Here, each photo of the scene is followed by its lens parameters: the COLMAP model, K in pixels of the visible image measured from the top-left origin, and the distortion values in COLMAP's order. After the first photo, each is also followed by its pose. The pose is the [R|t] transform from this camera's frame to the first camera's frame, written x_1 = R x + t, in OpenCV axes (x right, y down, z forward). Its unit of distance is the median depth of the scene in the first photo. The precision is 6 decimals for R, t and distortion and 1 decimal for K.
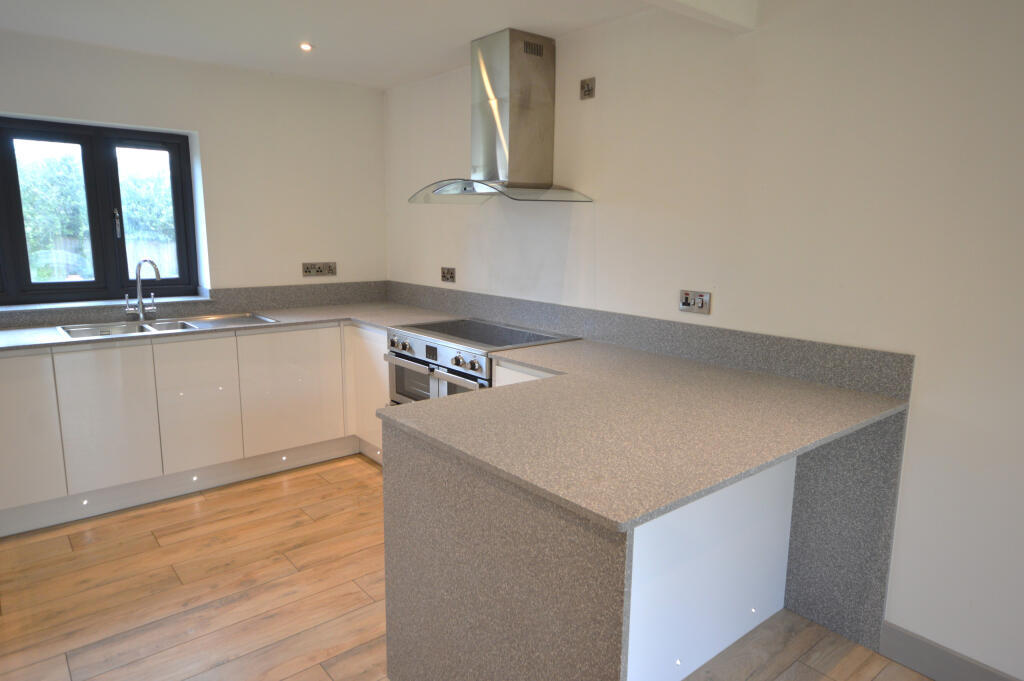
lens RADIAL K [[647.7, 0, 512.0], [0, 647.7, 340.5], [0, 0, 1]] dist [-0.000373, 0.032361]
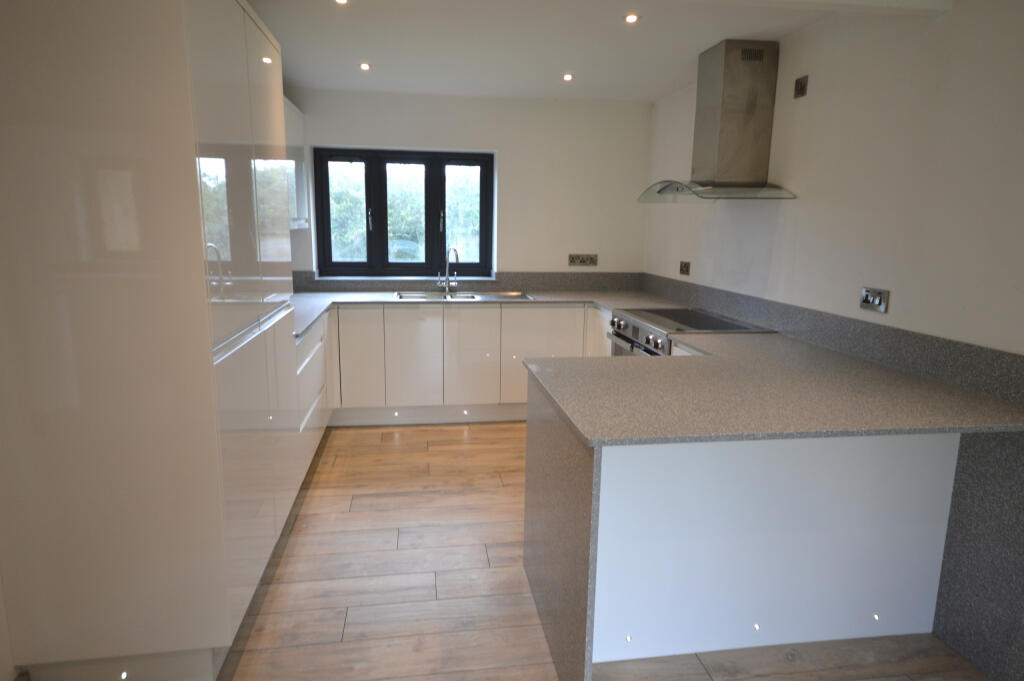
lens RADIAL K [[630.8, 0, 512.0], [0, 630.8, 340.5], [0, 0, 1]] dist [0.020263, 0.002670]
pose [[0.856570, 0.096699, -0.506889, 0.260496], [-0.095847, 0.995006, 0.027849, 0.022796], [0.507051, 0.024730, 0.861561, -0.079237]]
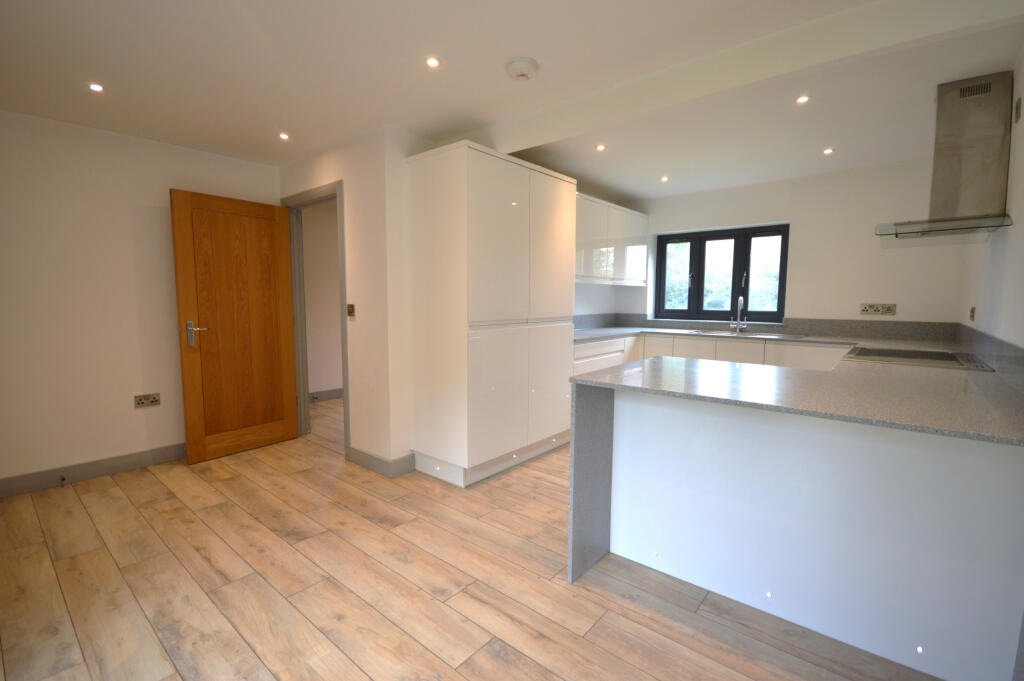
lens RADIAL K [[458.0, 0, 512.0], [0, 458.0, 340.5], [0, 0, 1]] dist [-0.000021, 0.000029]
pose [[0.173637, 0.079763, -0.981574, 0.641769], [-0.173592, 0.983587, 0.049219, 0.043412], [0.969390, 0.161847, 0.184633, 0.191116]]
